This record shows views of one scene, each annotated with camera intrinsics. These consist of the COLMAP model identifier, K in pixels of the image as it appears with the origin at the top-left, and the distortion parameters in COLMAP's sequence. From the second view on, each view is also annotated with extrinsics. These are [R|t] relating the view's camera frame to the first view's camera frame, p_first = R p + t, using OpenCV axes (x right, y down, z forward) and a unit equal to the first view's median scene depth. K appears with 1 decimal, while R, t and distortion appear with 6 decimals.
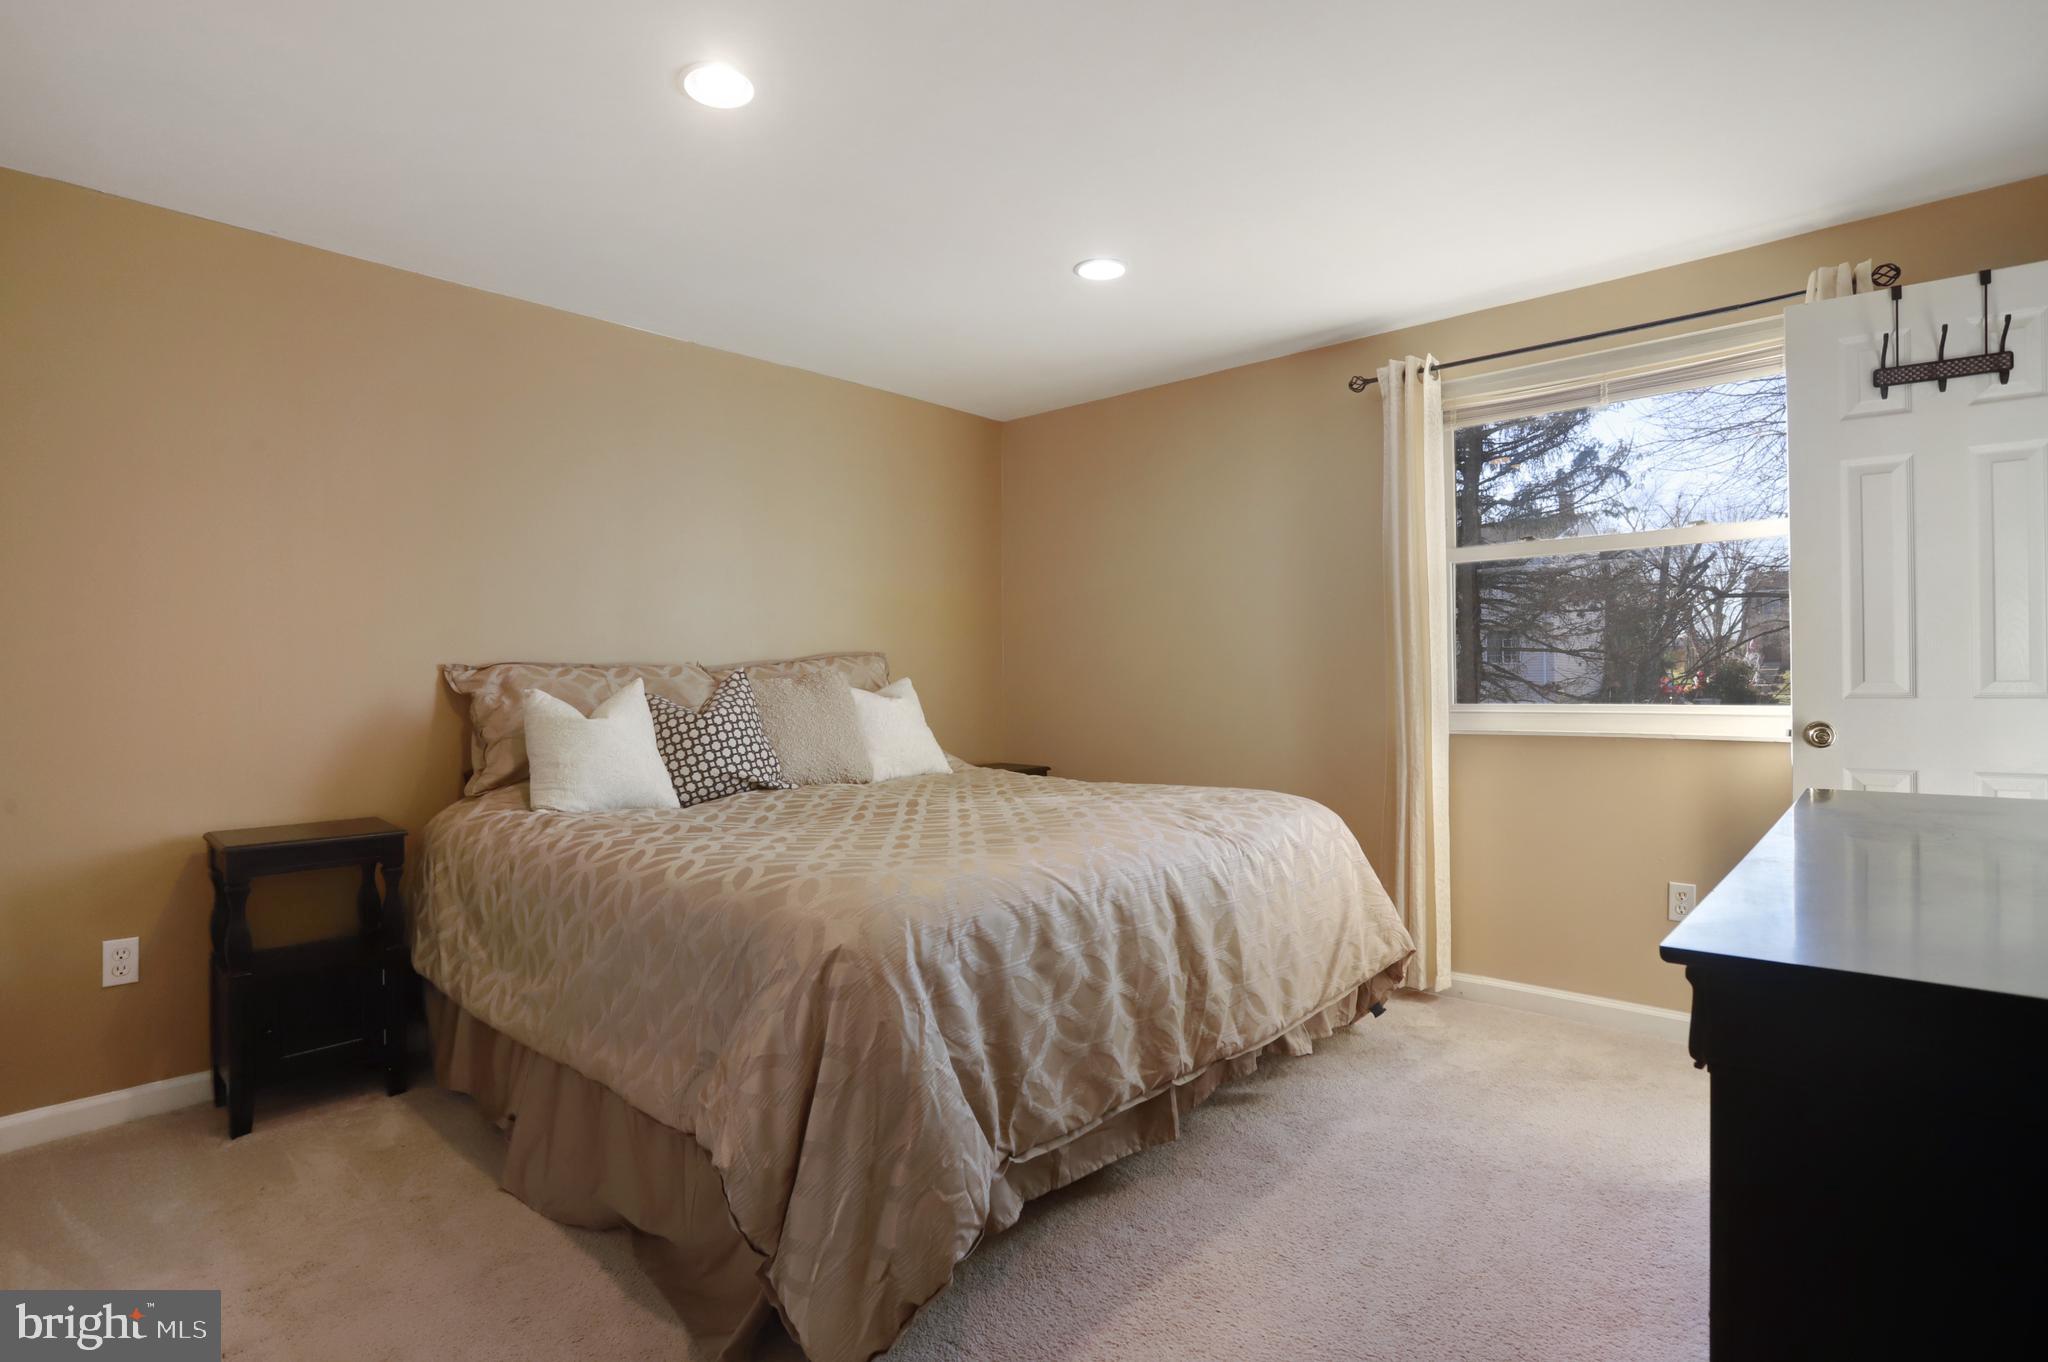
lens RADIAL K [[1015.7, 0, 1024.2], [0, 1015.7, 679.3], [0, 0, 1]] dist [-0.052352, -0.000688]
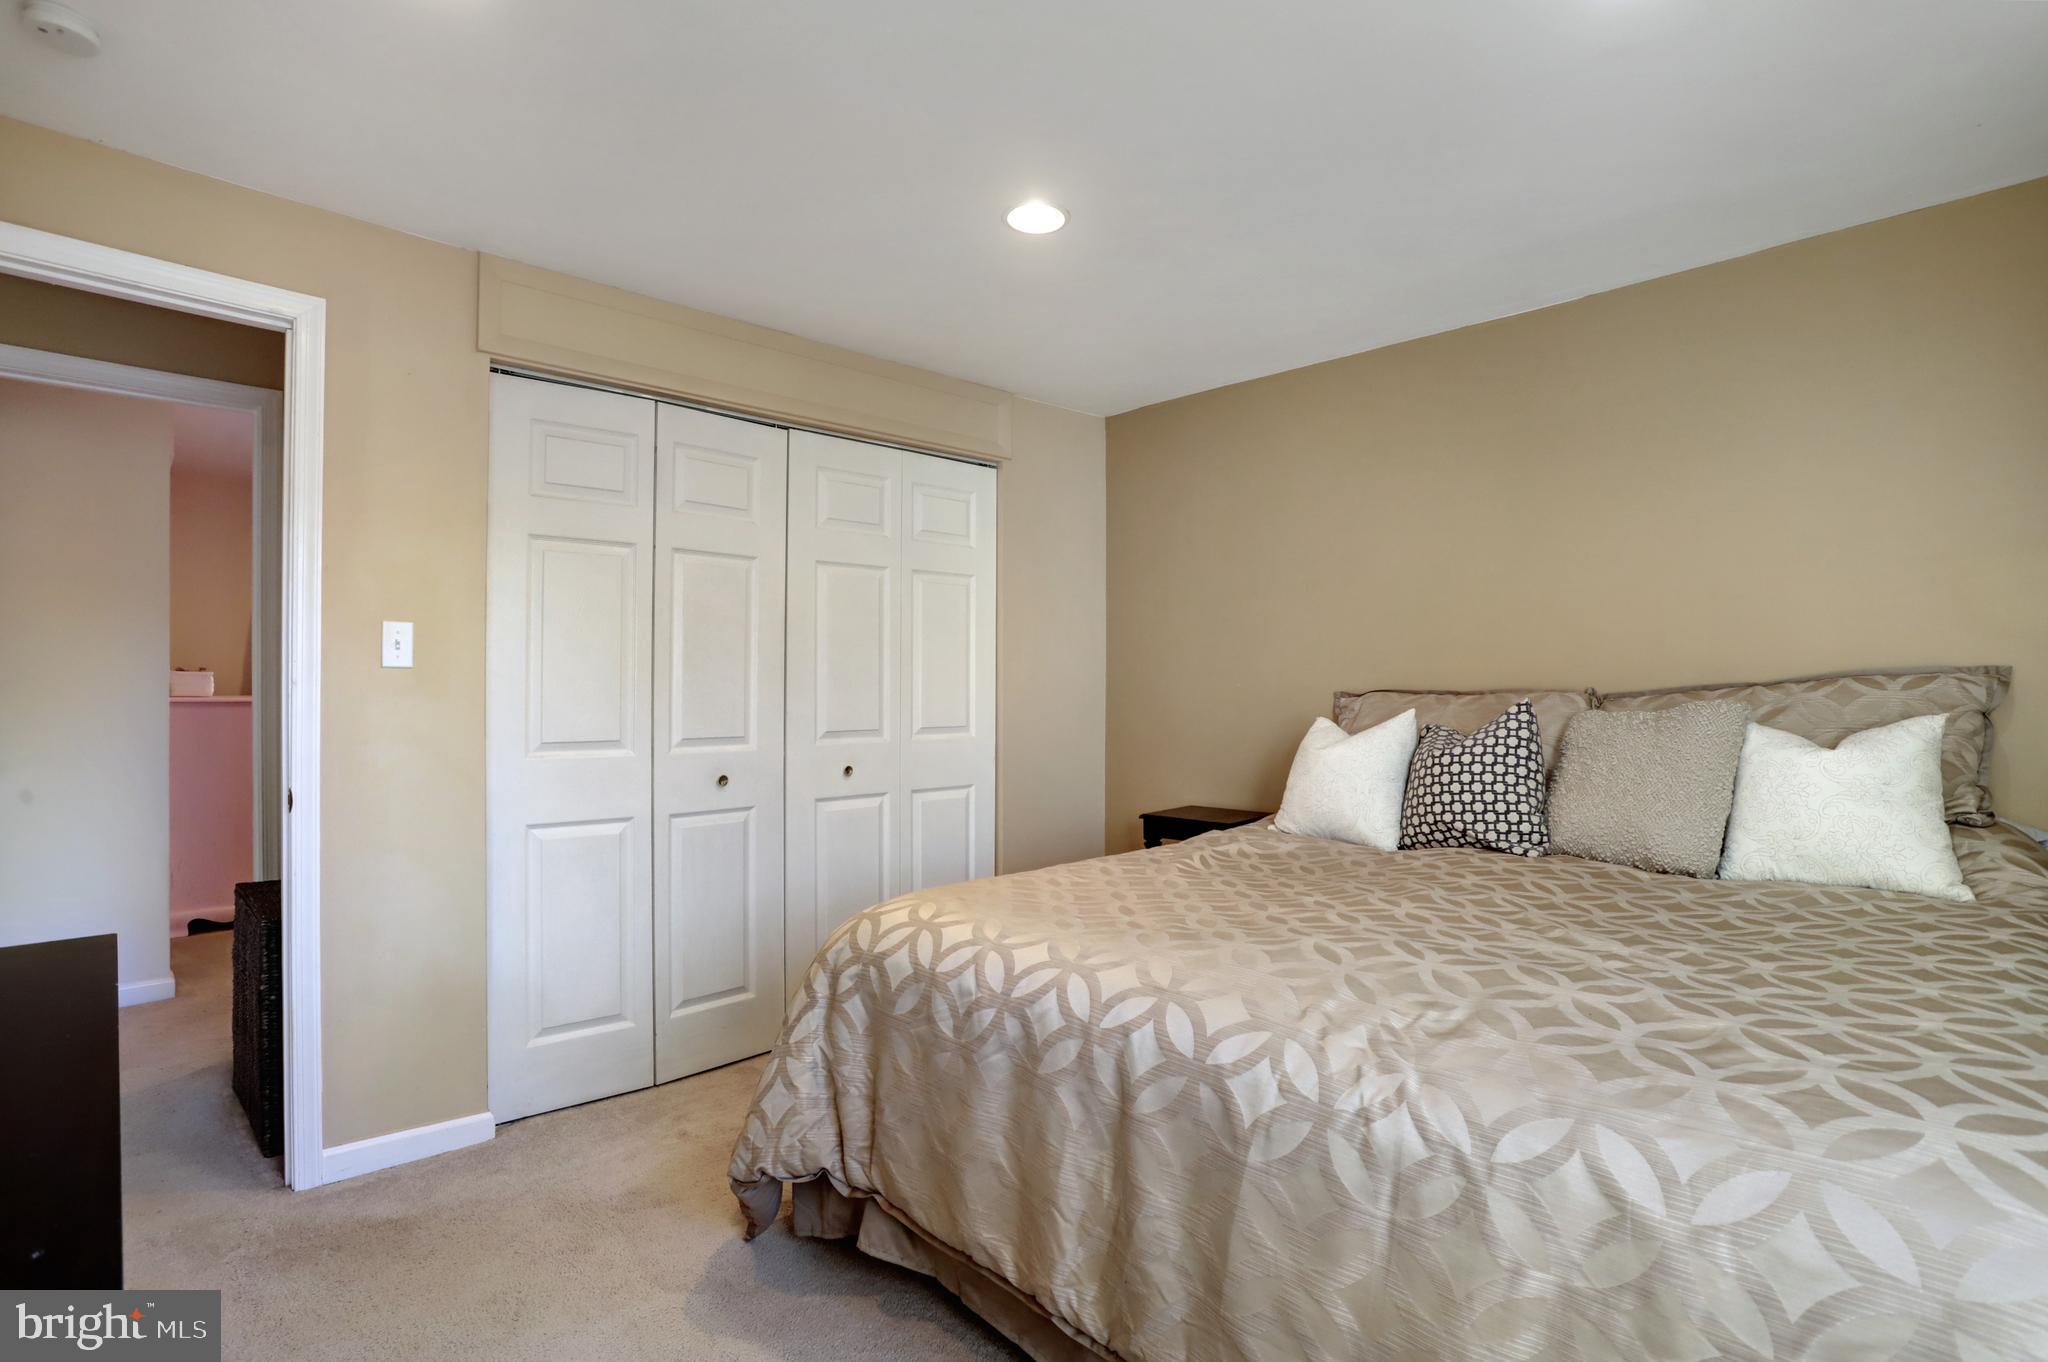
lens RADIAL K [[1015.7, 0, 1020.5], [0, 1015.7, 673.1], [0, 0, 1]] dist [-0.052352, -0.000688]
pose [[-0.073241, 0.010787, -0.997256, 0.586619], [-0.003289, 0.999933, 0.011058, -0.037574], [0.997309, 0.004090, -0.073200, 0.713618]]
